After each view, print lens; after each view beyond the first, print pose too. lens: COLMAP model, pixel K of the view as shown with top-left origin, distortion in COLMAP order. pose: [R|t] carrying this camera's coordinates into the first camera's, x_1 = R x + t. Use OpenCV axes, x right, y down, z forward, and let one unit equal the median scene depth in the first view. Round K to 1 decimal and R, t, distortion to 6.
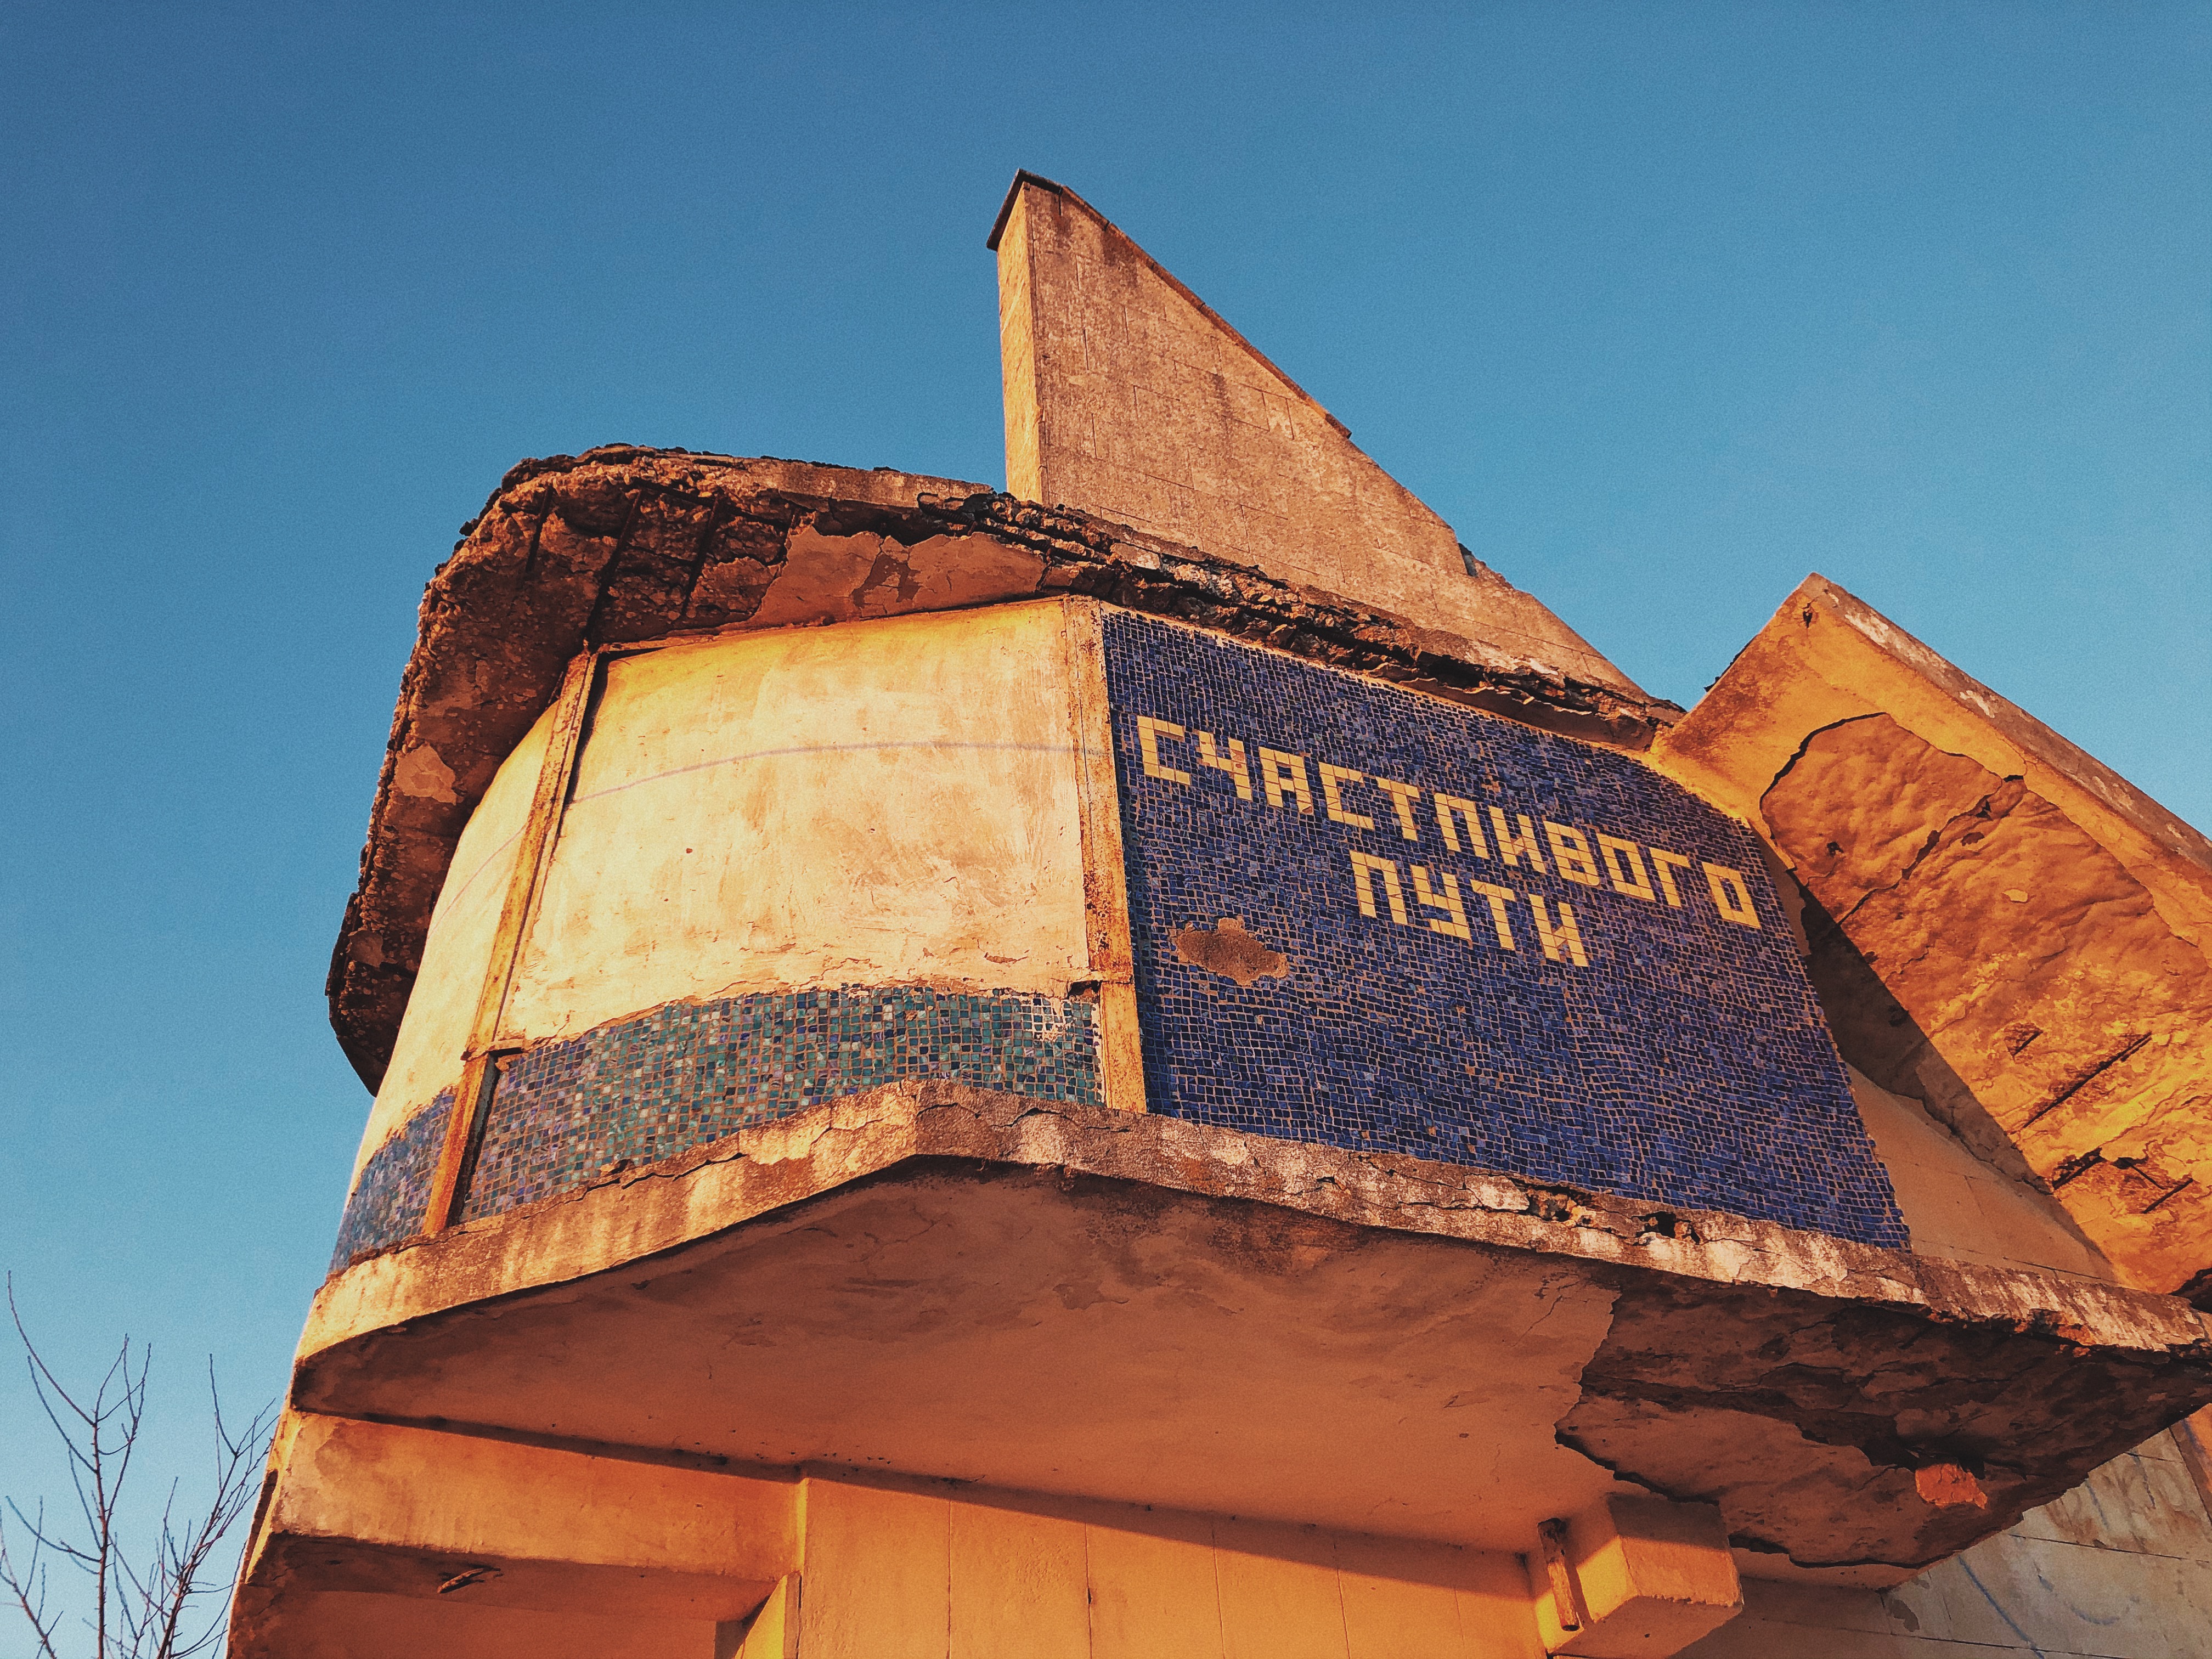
lens RADIAL K [[1811.0, 0, 1088.4], [0, 1811.0, 820.3], [0, 0, 1]] dist [0.047191, -0.035706]
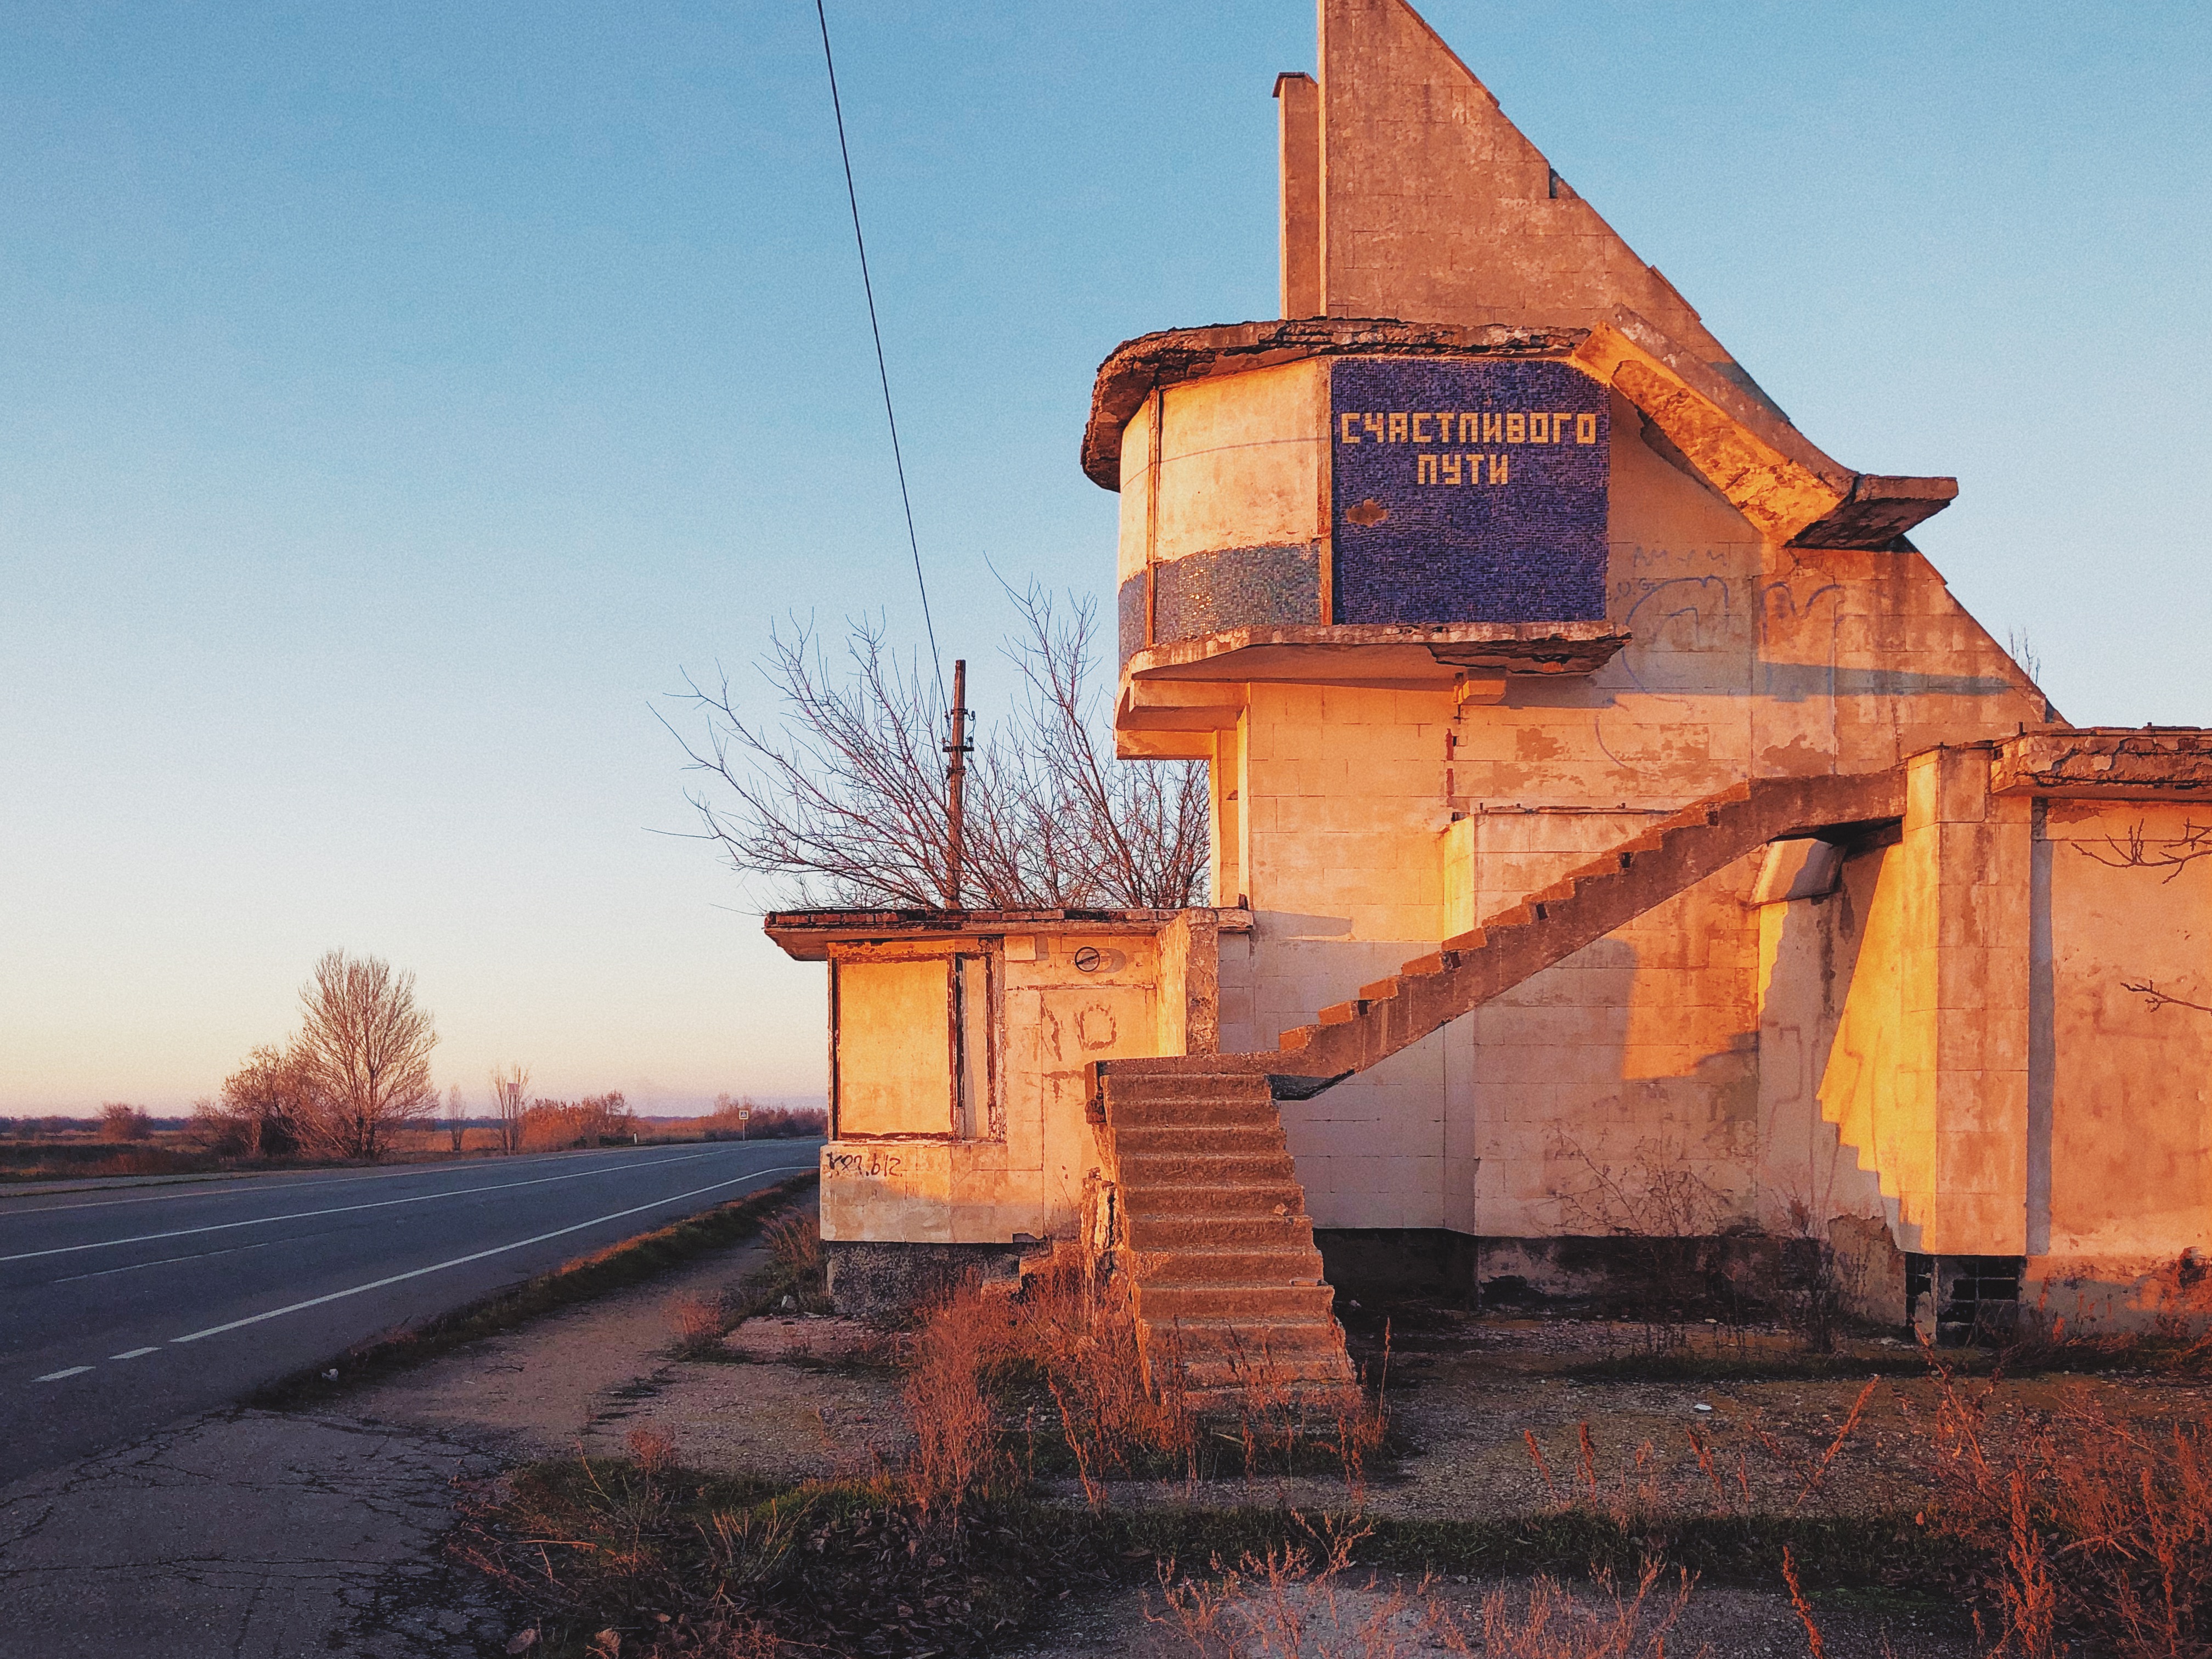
lens RADIAL K [[1811.0, 0, 1106.5], [0, 1811.0, 830.1], [0, 0, 1]] dist [0.047191, -0.035706]
pose [[0.943132, -0.004110, -0.332392, 0.630530], [0.195750, 0.815034, 0.545345, -1.165273], [0.268669, -0.579398, 0.769490, -1.702178]]
